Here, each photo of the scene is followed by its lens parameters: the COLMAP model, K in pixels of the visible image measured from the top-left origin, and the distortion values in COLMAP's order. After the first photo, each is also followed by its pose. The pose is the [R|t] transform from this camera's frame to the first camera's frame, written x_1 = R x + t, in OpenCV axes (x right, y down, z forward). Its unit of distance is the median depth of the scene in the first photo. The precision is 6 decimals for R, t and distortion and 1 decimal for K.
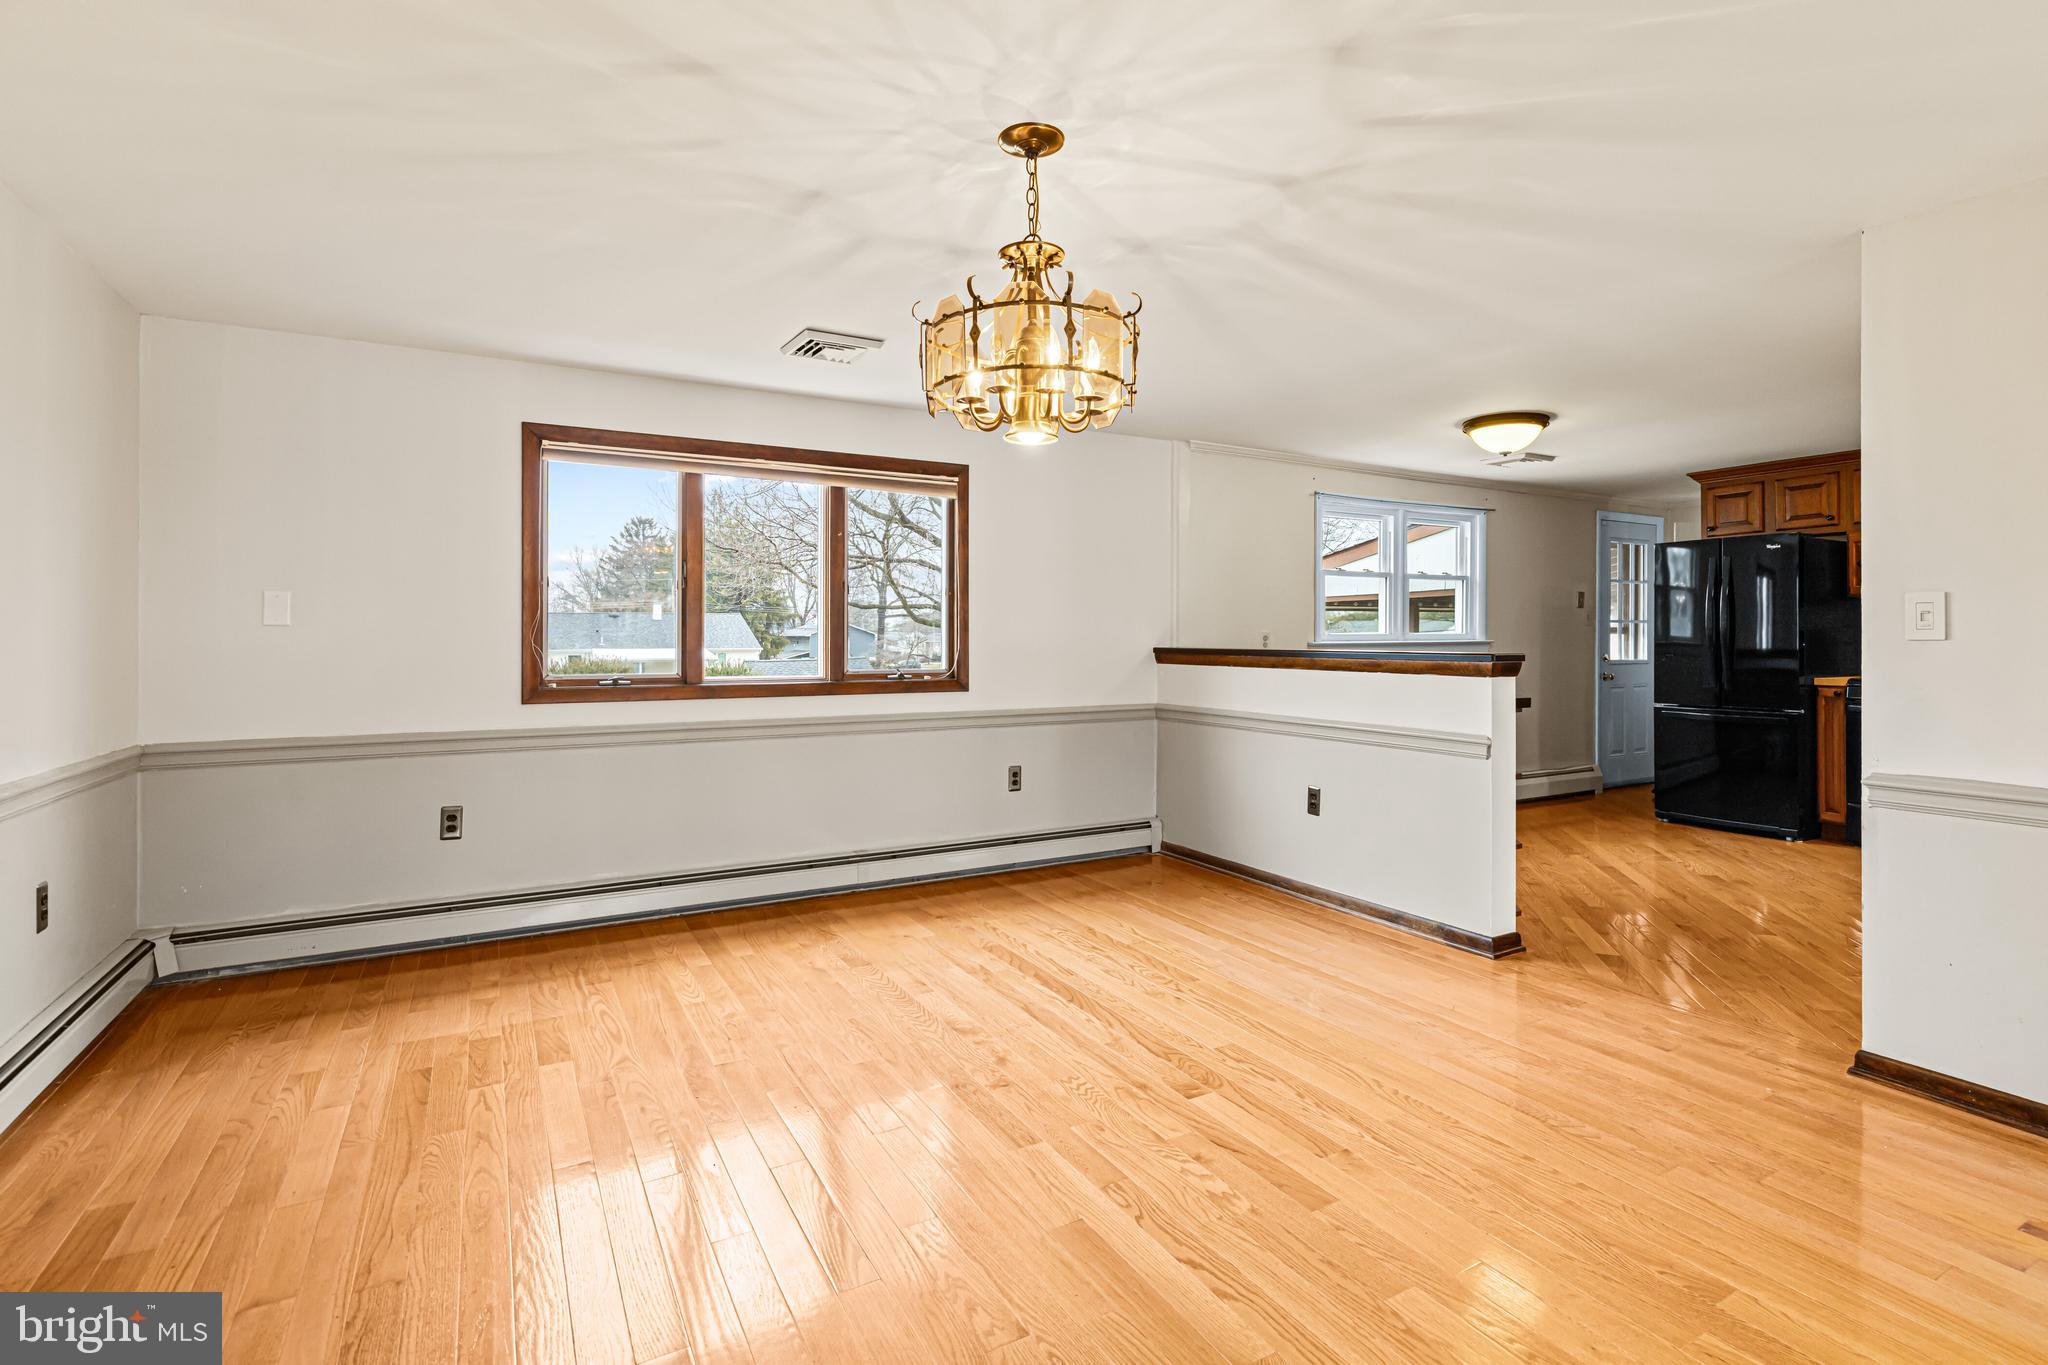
lens RADIAL K [[964.0, 0, 1019.7], [0, 964.0, 634.9], [0, 0, 1]] dist [-0.000939, -0.000027]
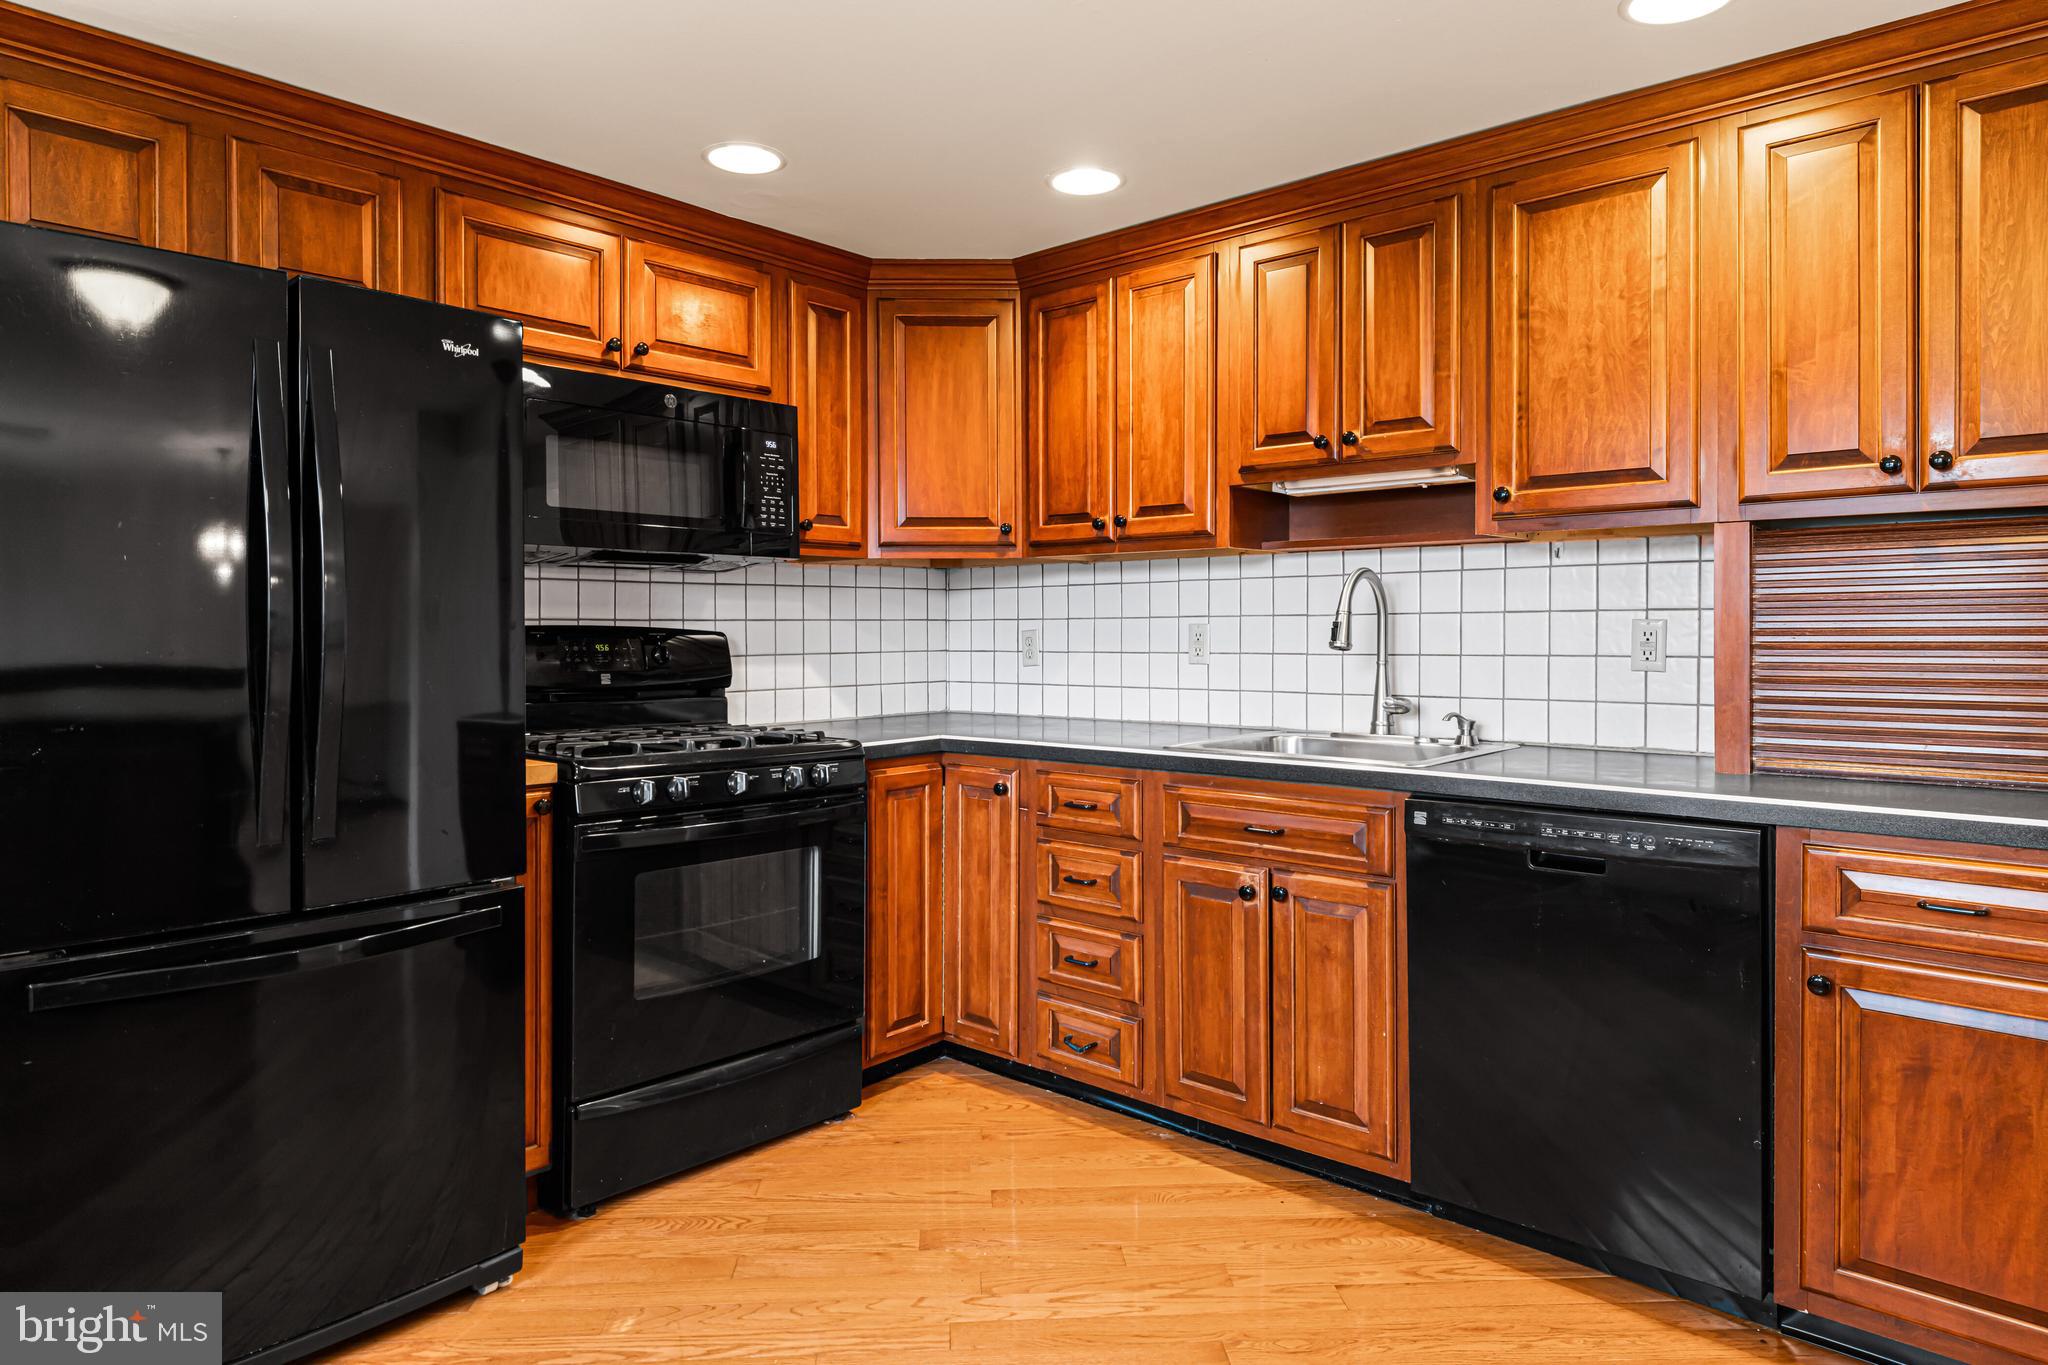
lens RADIAL K [[1237.2, 0, 1023.9], [0, 1237.2, 635.9], [0, 0, 1]] dist [0.002290, -0.000177]
pose [[-0.324405, 0.000585, 0.945918, 0.703711], [-0.000244, 1.000000, -0.000702, -0.001931], [-0.945918, -0.000459, -0.324405, 1.894104]]
